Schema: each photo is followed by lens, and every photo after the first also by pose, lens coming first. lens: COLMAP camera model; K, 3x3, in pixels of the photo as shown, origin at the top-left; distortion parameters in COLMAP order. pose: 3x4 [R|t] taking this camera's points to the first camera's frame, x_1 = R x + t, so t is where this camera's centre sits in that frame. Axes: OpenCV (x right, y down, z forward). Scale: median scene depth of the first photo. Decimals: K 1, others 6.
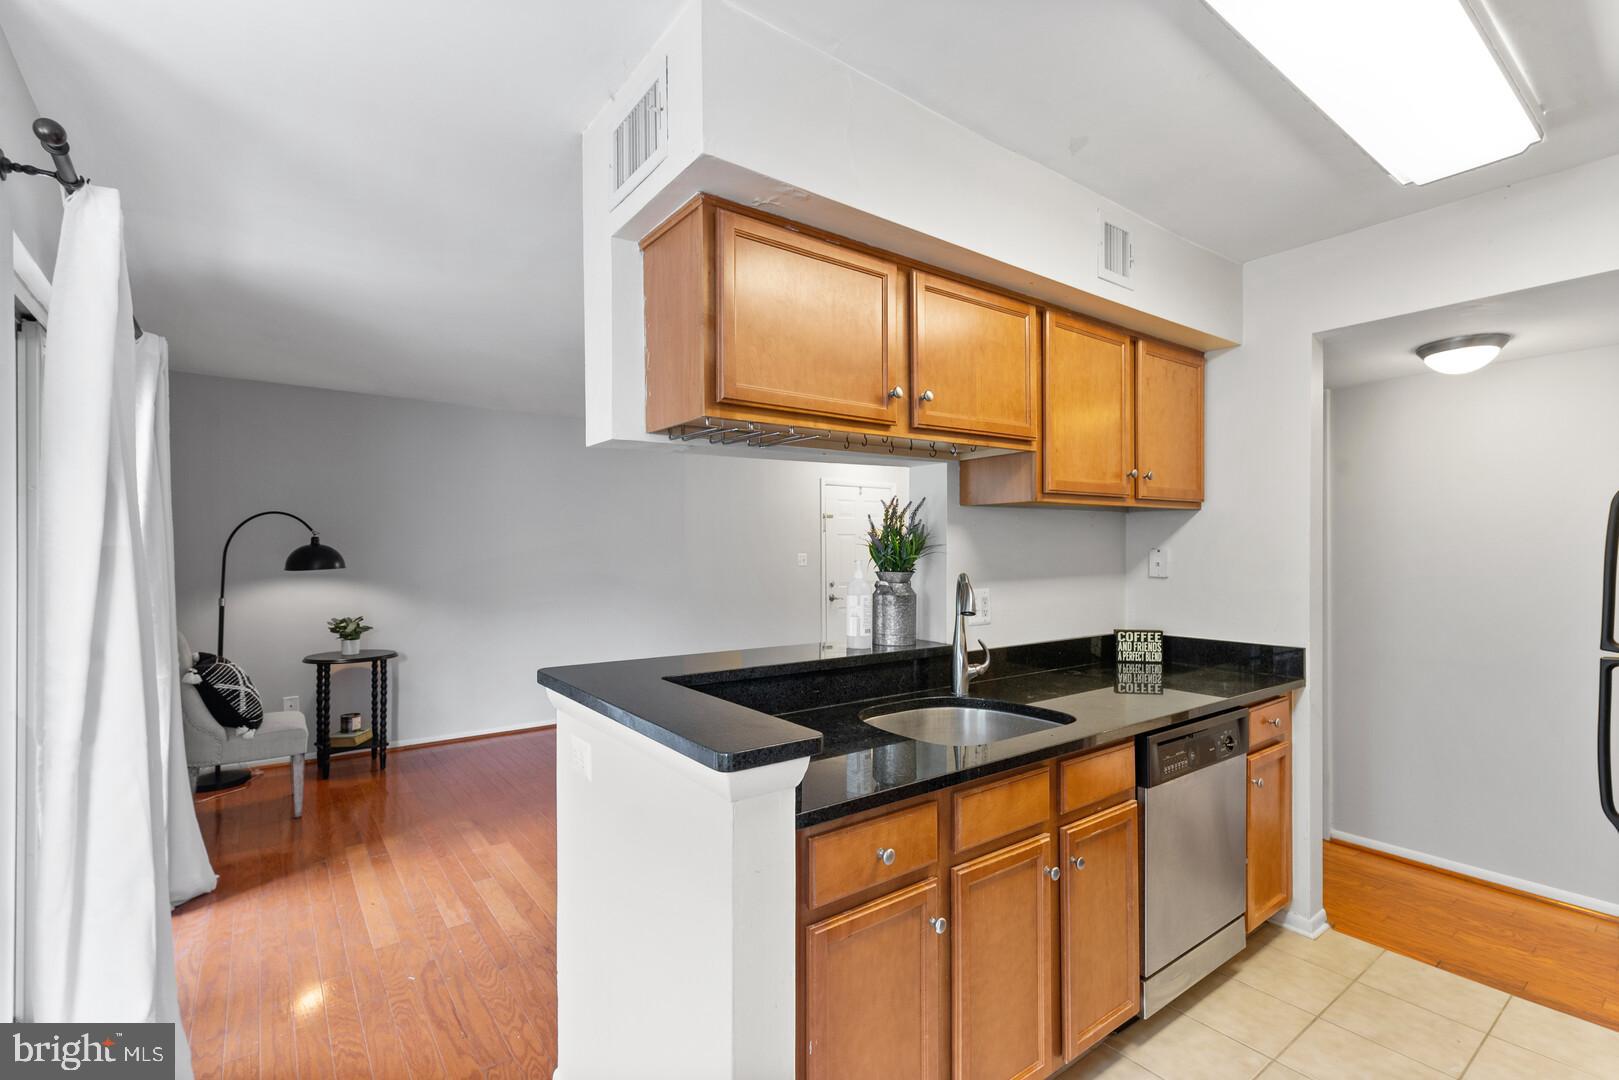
lens RADIAL K [[711.6, 0, 805.8], [0, 711.6, 555.4], [0, 0, 1]] dist [0.020923, 0.000057]
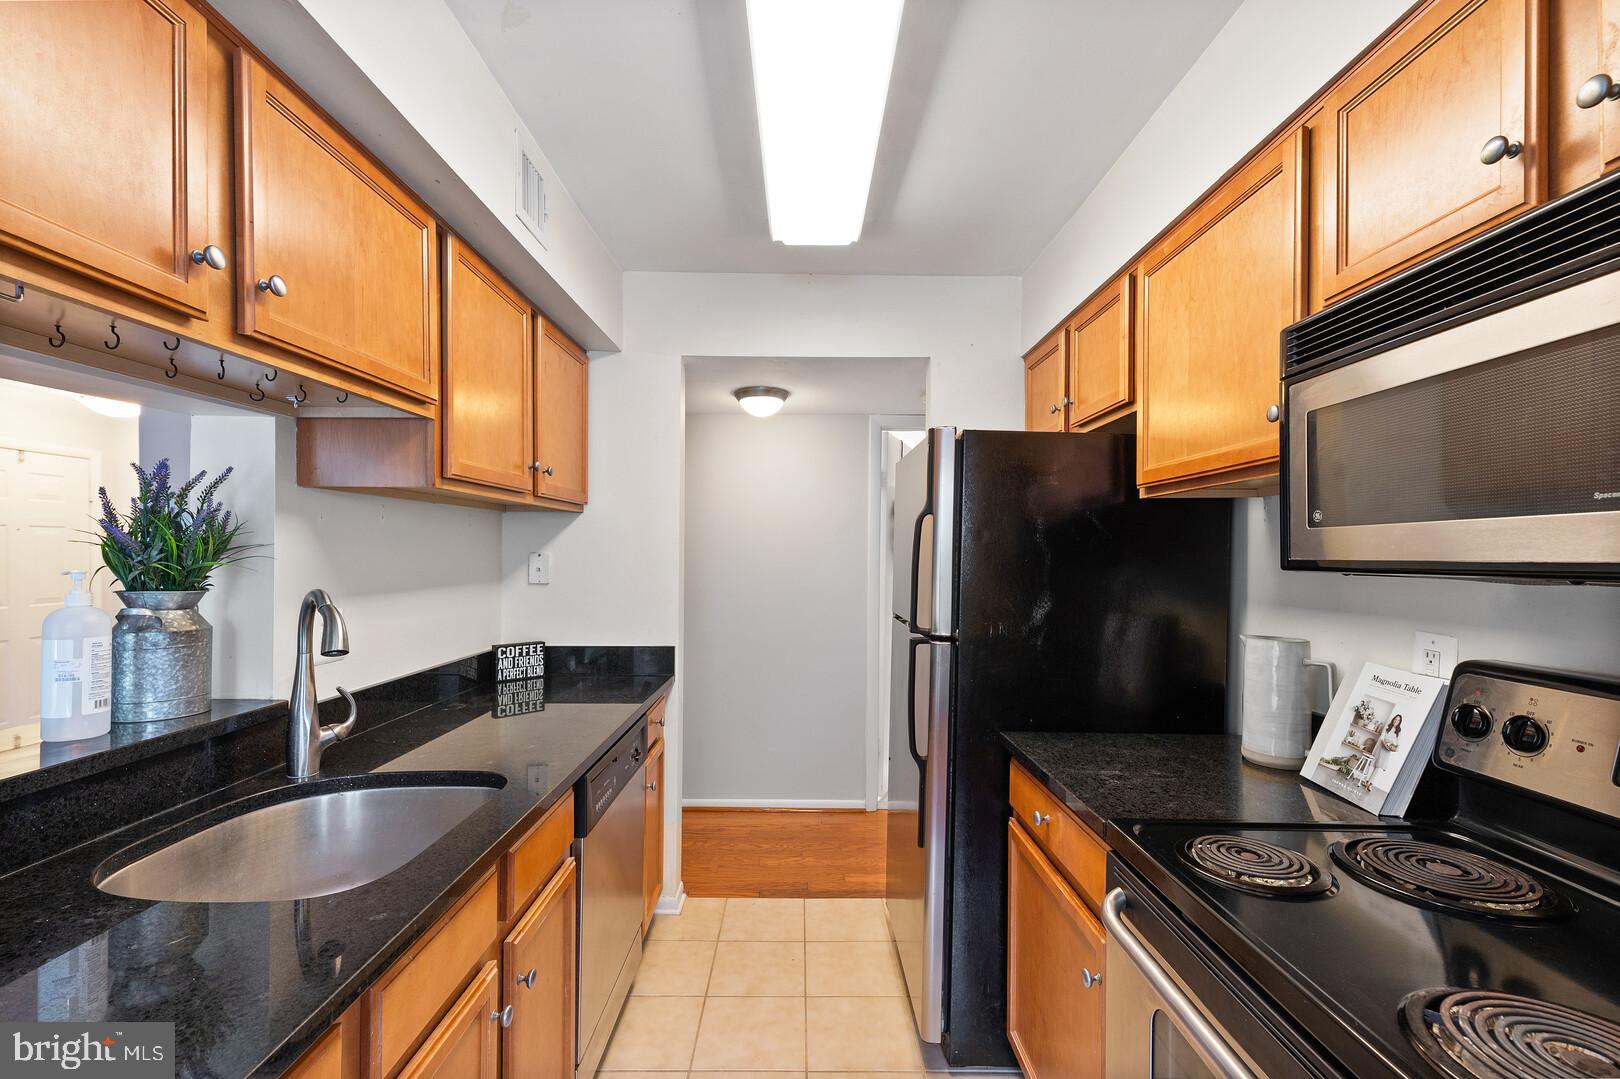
lens RADIAL K [[688.8, 0, 811.1], [0, 688.8, 551.5], [0, 0, 1]] dist [0.009963, -0.000381]
pose [[0.598149, 0.007155, 0.801353, -0.013126], [0.001682, 0.999947, -0.010183, -0.001908], [-0.801383, 0.007439, 0.598105, 0.240891]]
